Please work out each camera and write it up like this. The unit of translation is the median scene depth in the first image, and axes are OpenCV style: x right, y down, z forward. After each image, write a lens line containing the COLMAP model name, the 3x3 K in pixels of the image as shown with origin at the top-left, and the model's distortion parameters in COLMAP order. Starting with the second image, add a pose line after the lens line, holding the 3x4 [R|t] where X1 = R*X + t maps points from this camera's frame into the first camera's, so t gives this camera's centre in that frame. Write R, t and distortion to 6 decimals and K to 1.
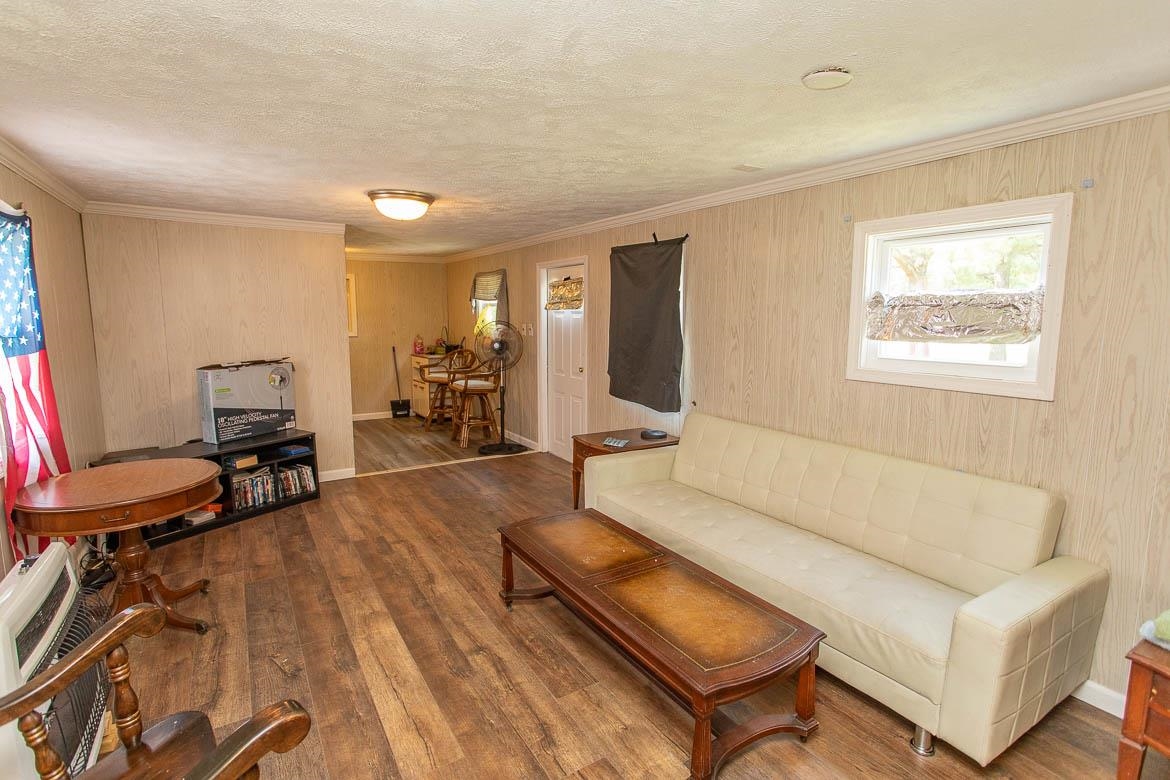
lens RADIAL K [[565.3, 0, 581.7], [0, 565.3, 387.5], [0, 0, 1]] dist [-0.012689, 0.006084]
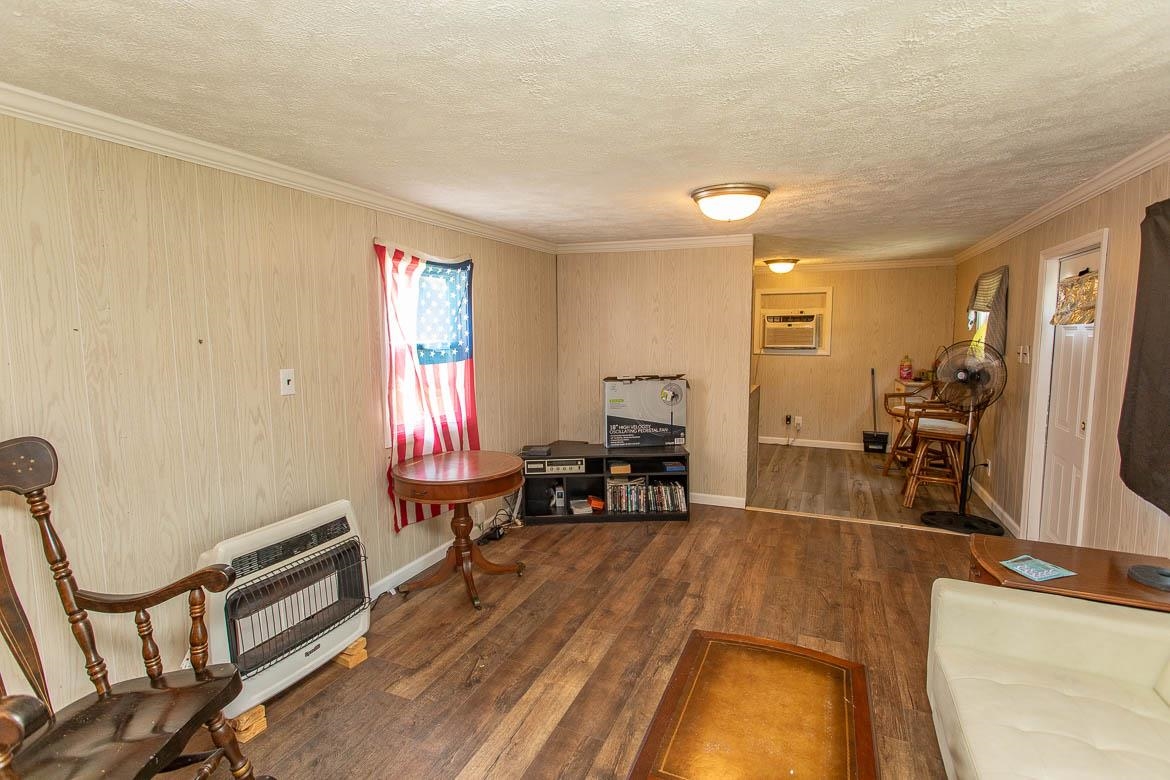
lens RADIAL K [[565.3, 0, 581.7], [0, 565.3, 387.5], [0, 0, 1]] dist [-0.012689, 0.006084]
pose [[0.563789, 0.080032, -0.822032, 0.225556], [-0.101377, 0.994474, 0.027292, -0.042592], [0.819673, 0.067948, 0.568787, 0.301774]]
